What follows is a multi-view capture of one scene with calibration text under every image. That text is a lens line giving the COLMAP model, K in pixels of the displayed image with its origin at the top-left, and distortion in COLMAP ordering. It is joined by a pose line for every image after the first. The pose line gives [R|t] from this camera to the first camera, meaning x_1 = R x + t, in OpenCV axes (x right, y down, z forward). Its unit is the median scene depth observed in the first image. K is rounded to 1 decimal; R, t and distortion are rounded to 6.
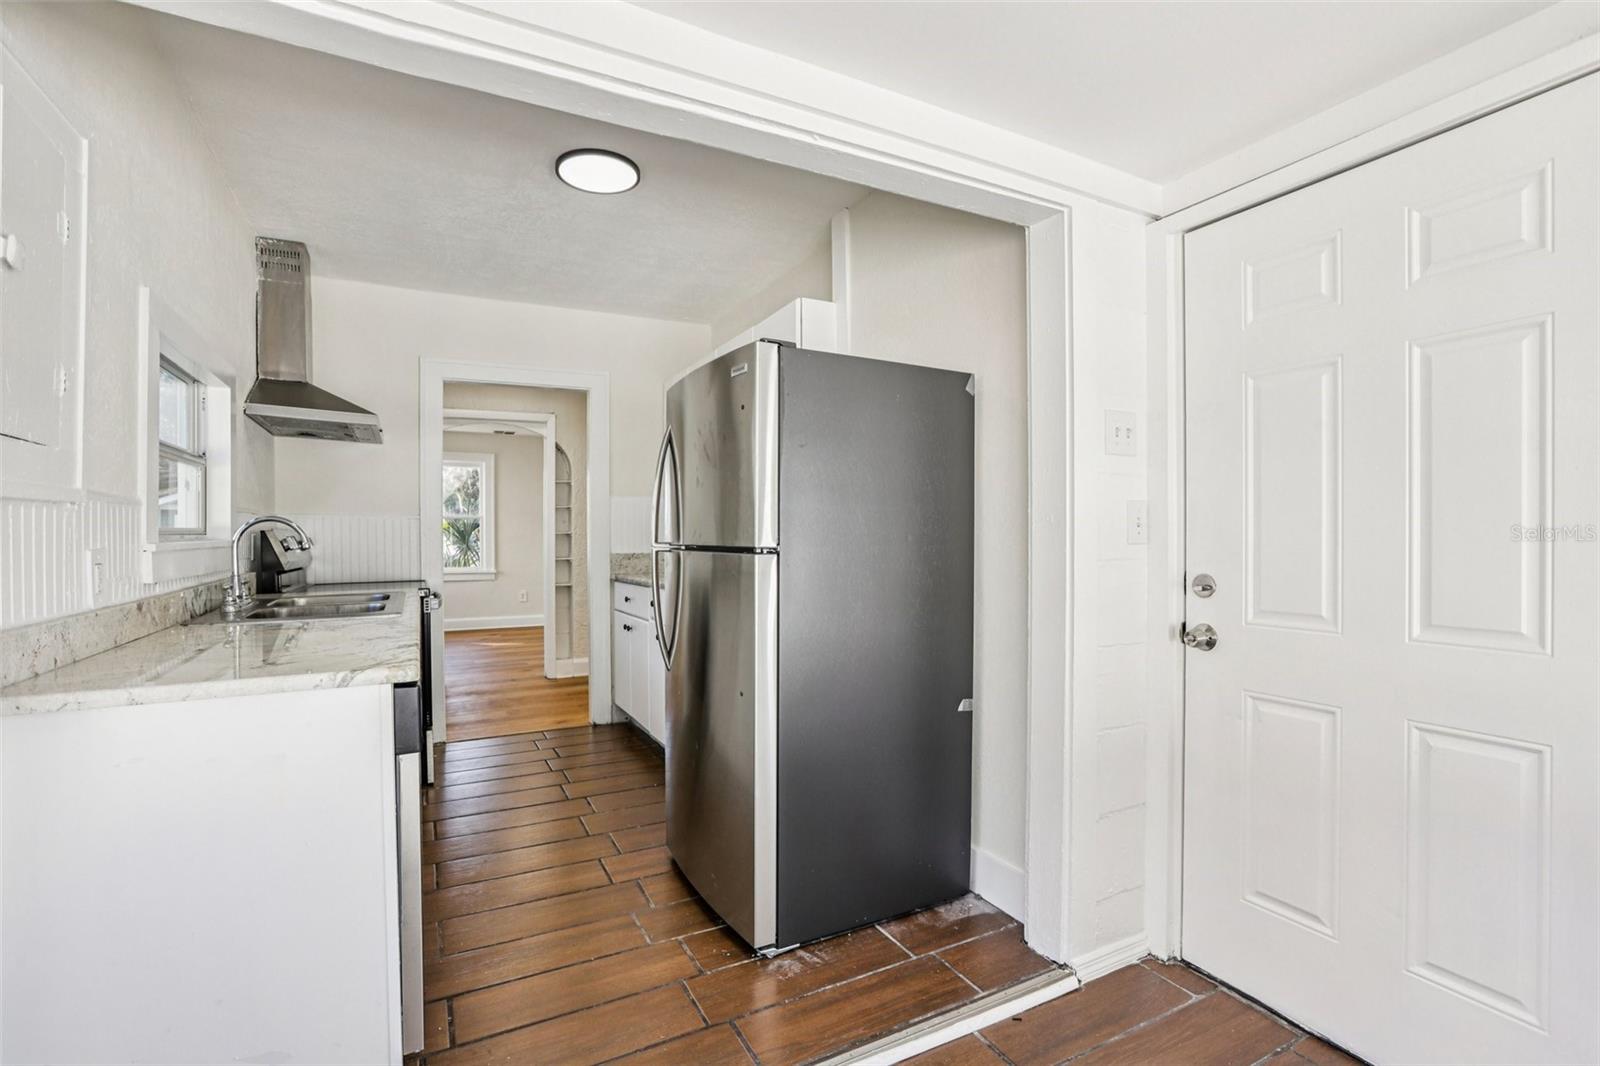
lens RADIAL K [[732.6, 0, 801.2], [0, 732.6, 542.3], [0, 0, 1]] dist [-0.047056, 0.026389]
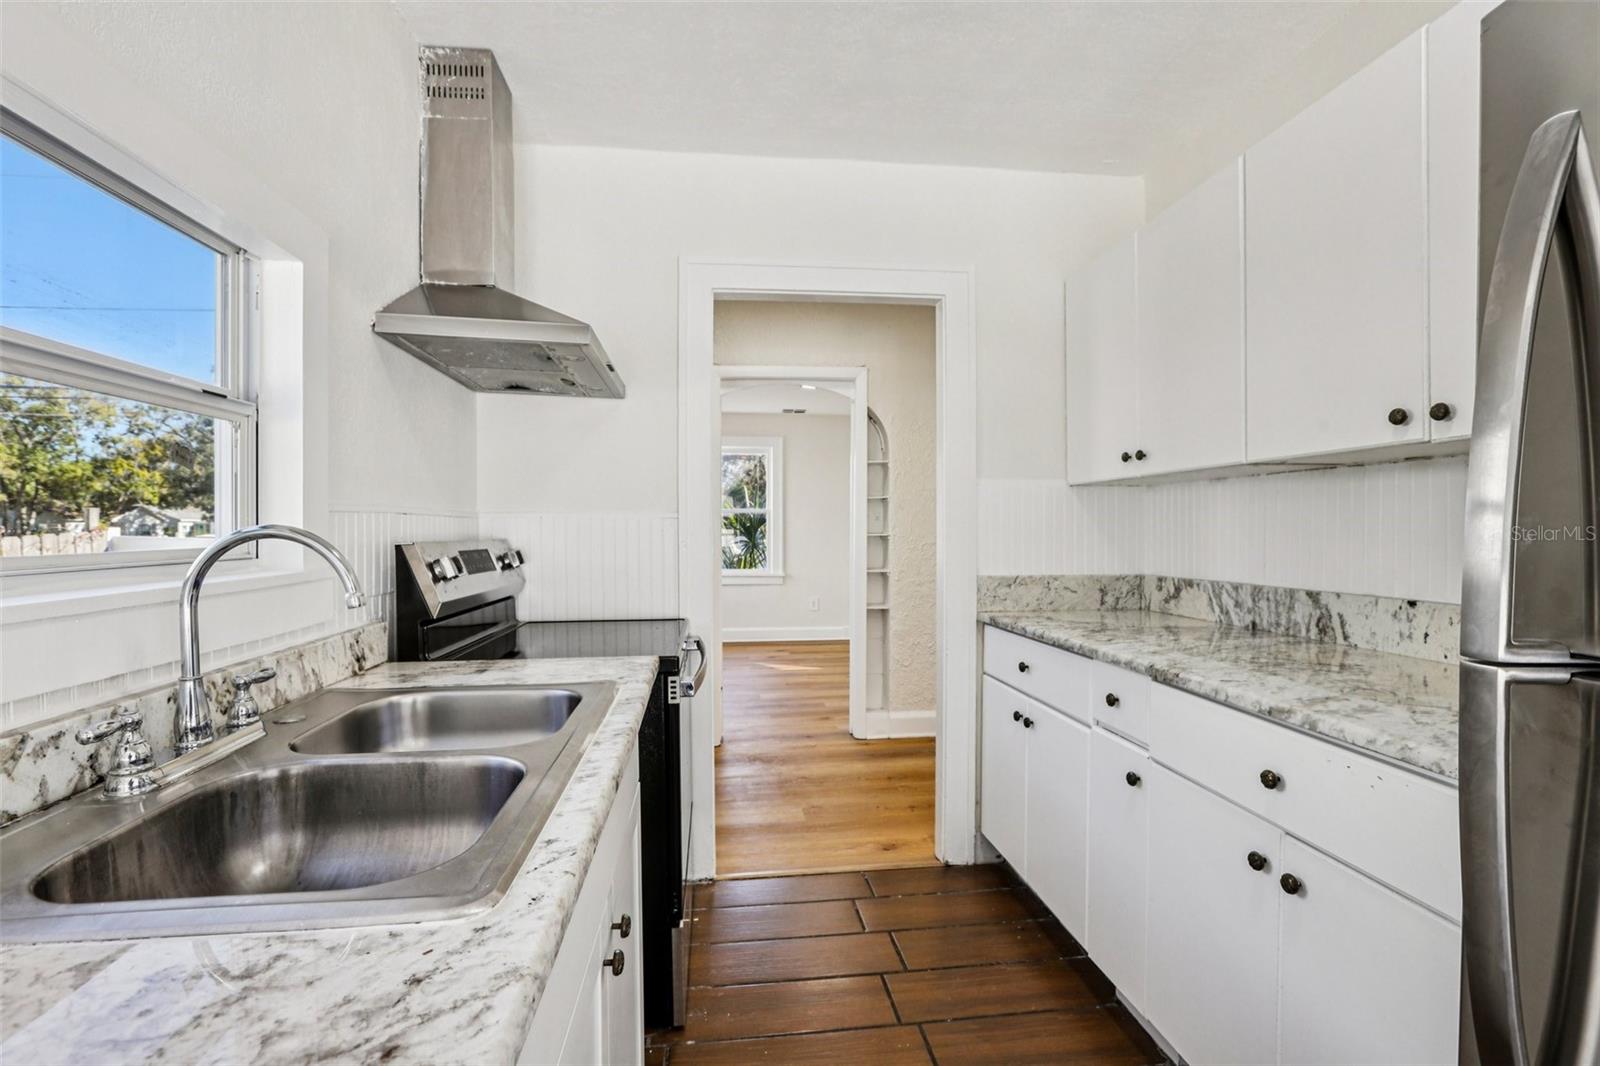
lens RADIAL K [[730.8, 0, 795.4], [0, 730.8, 534.8], [0, 0, 1]] dist [-0.050925, 0.023319]
pose [[0.930072, 0.004512, -0.367348, -0.180156], [-0.003802, 0.999989, 0.002655, -0.017756], [0.367356, -0.001073, 0.930080, 0.402661]]
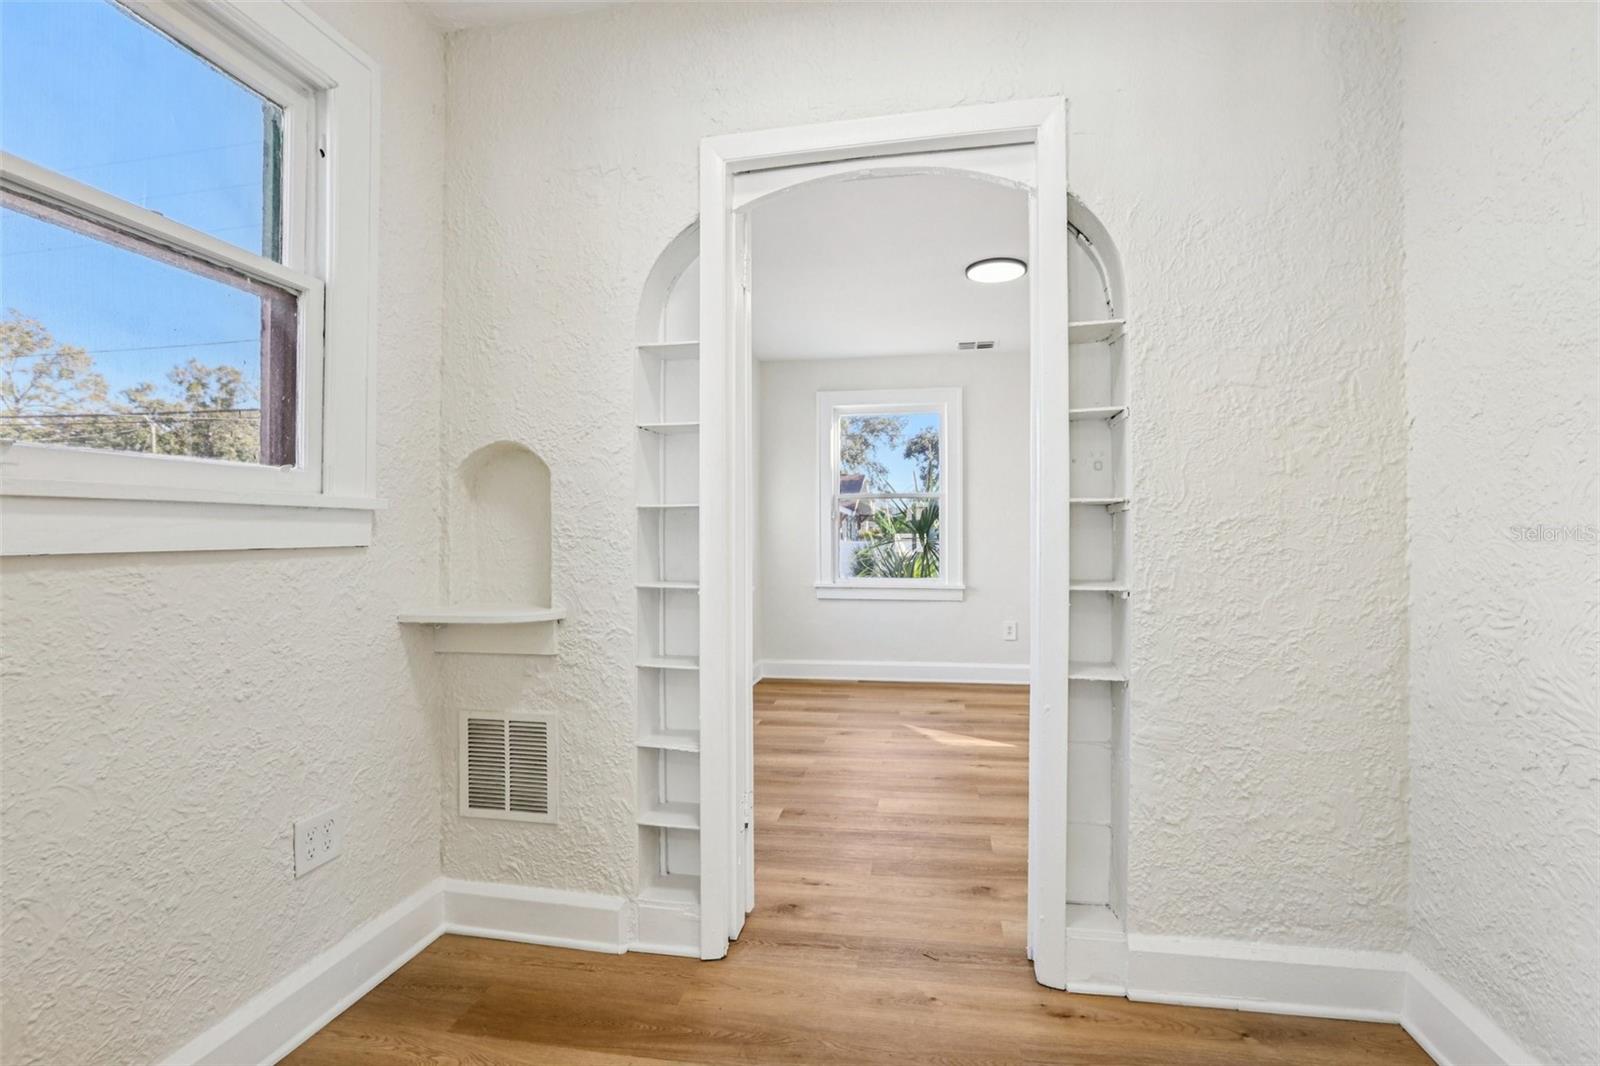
lens RADIAL K [[730.8, 0, 795.4], [0, 730.8, 534.8], [0, 0, 1]] dist [-0.050925, 0.023319]
pose [[0.776527, -0.001117, -0.630082, -0.303180], [-0.003997, 0.999970, -0.006698, 0.005091], [0.630071, 0.007720, 0.776499, 0.893600]]
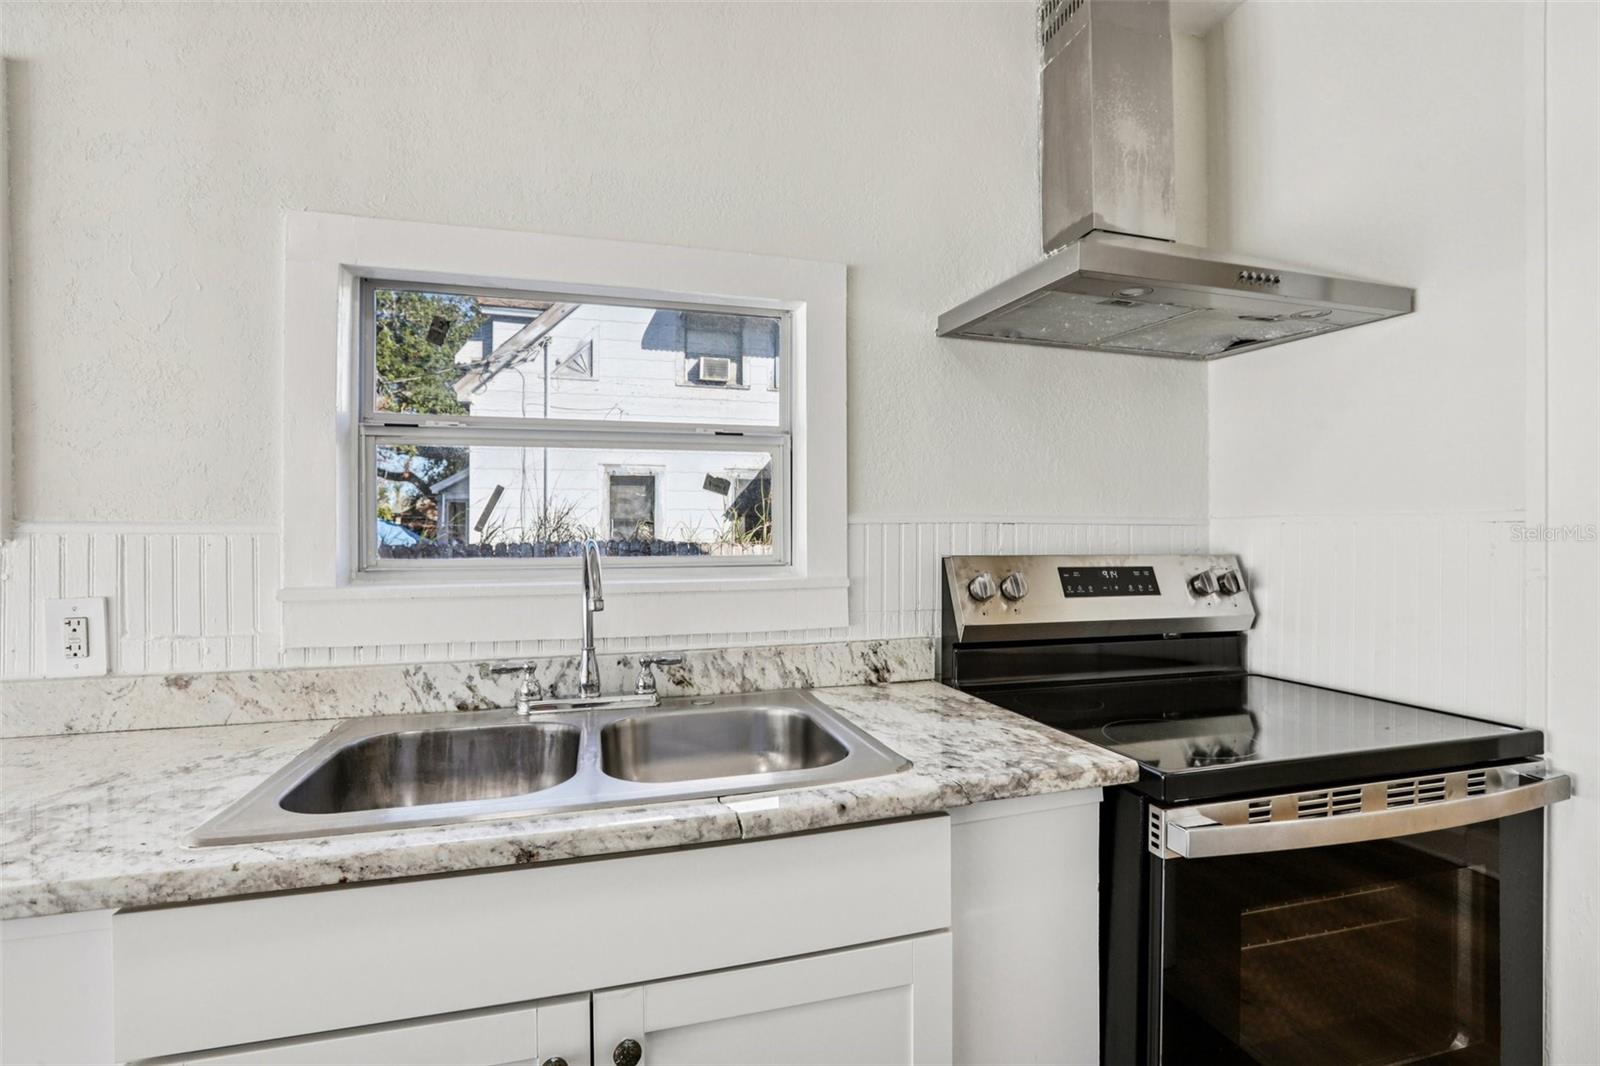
lens RADIAL K [[730.8, 0, 795.4], [0, 730.8, 534.8], [0, 0, 1]] dist [-0.050925, 0.023319]
pose [[-0.213321, 0.008899, -0.976942, -0.148470], [-0.006749, 0.999921, 0.010582, -0.025059], [0.976959, 0.008850, -0.213244, 0.664964]]
